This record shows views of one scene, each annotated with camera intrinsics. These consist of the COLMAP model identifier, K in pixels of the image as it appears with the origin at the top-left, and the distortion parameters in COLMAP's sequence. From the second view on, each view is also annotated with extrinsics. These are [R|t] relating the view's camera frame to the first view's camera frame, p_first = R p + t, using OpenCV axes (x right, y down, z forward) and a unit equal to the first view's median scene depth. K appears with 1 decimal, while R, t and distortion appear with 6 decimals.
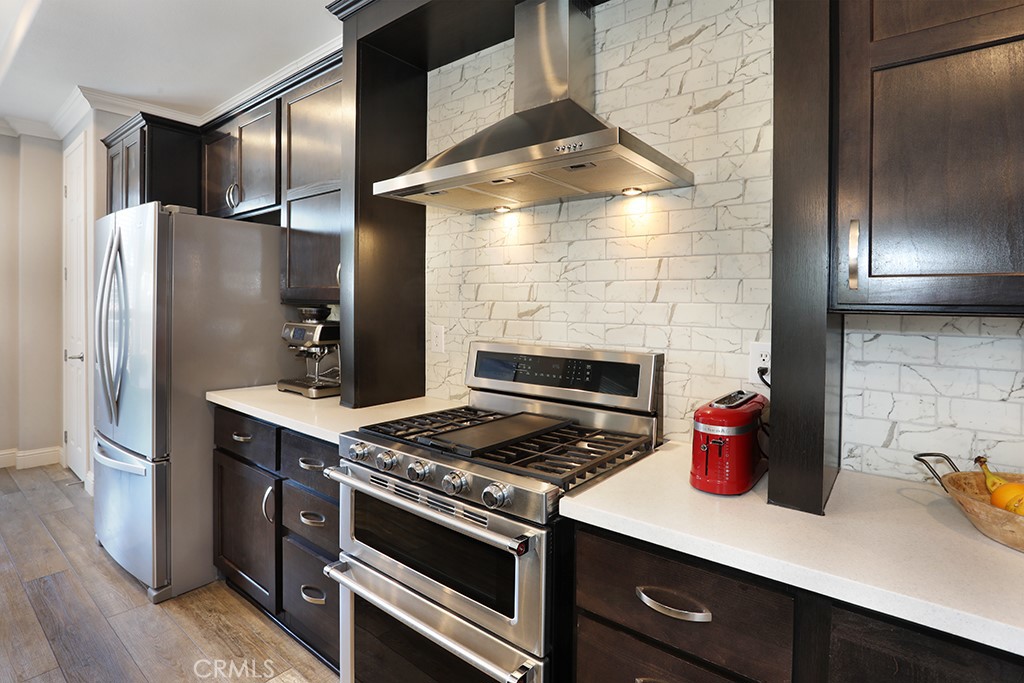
lens RADIAL K [[499.4, 0, 519.6], [0, 499.4, 312.9], [0, 0, 1]] dist [-0.013285, 0.000319]
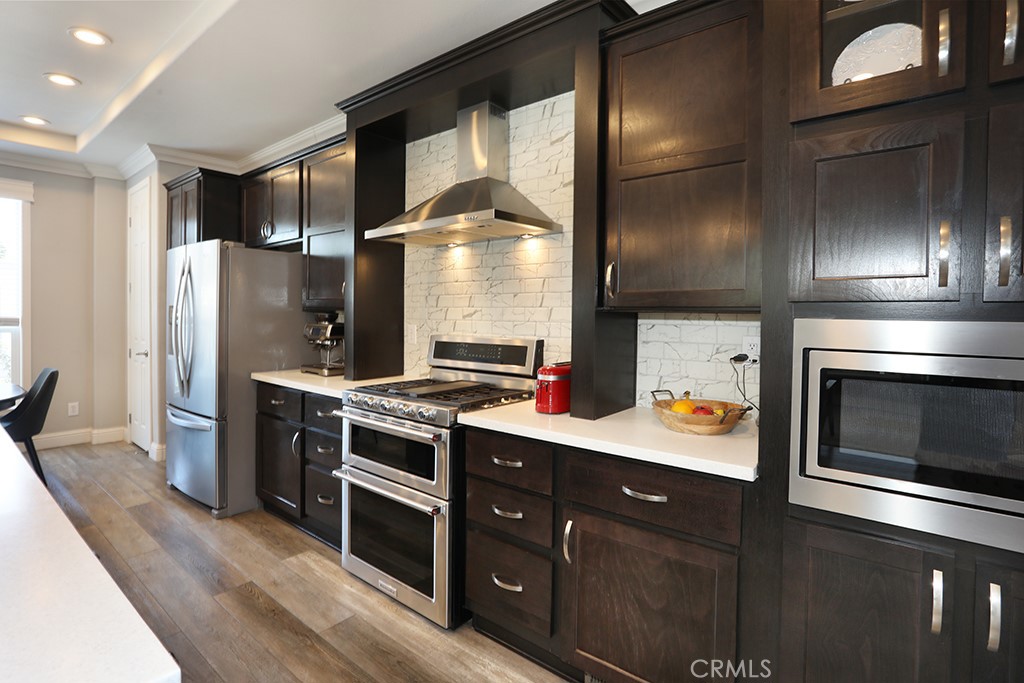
lens RADIAL K [[513.1, 0, 500.7], [0, 513.1, 306.9], [0, 0, 1]] dist [-0.003794, -0.000199]
pose [[0.998110, -0.007525, -0.060990, 0.182597], [0.006045, 0.999683, -0.024426, 0.012498], [0.061154, 0.024011, 0.997839, -0.456001]]
